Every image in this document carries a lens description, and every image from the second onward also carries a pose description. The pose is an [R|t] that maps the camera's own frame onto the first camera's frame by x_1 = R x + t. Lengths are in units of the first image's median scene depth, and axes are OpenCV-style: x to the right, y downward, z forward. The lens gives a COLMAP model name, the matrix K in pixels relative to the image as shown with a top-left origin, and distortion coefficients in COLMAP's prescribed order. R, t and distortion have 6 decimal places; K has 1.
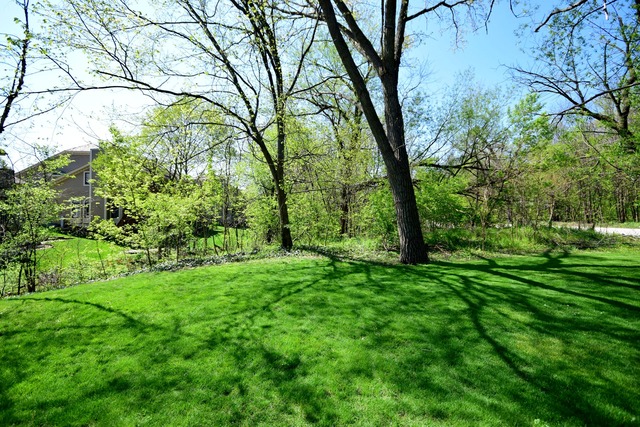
lens RADIAL K [[310.9, 0, 322.2], [0, 310.9, 211.6], [0, 0, 1]] dist [0.006511, 0.000555]
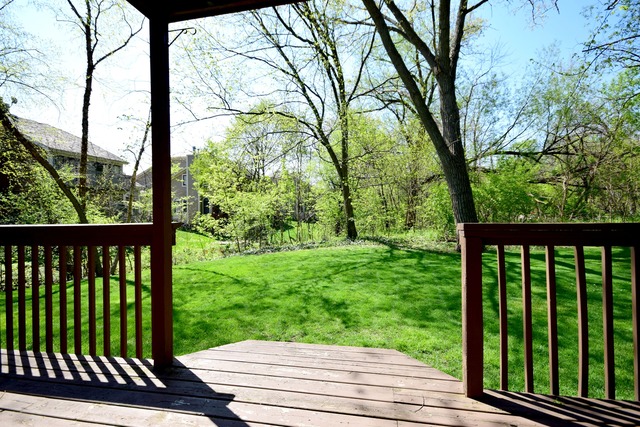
lens RADIAL K [[322.0, 0, 319.2], [0, 322.0, 209.9], [0, 0, 1]] dist [0.020818, -0.000641]
pose [[0.971491, -0.014927, -0.236606, 0.050338], [0.017701, 0.999797, 0.009605, 0.003565], [0.236415, -0.013519, 0.971558, -0.148234]]
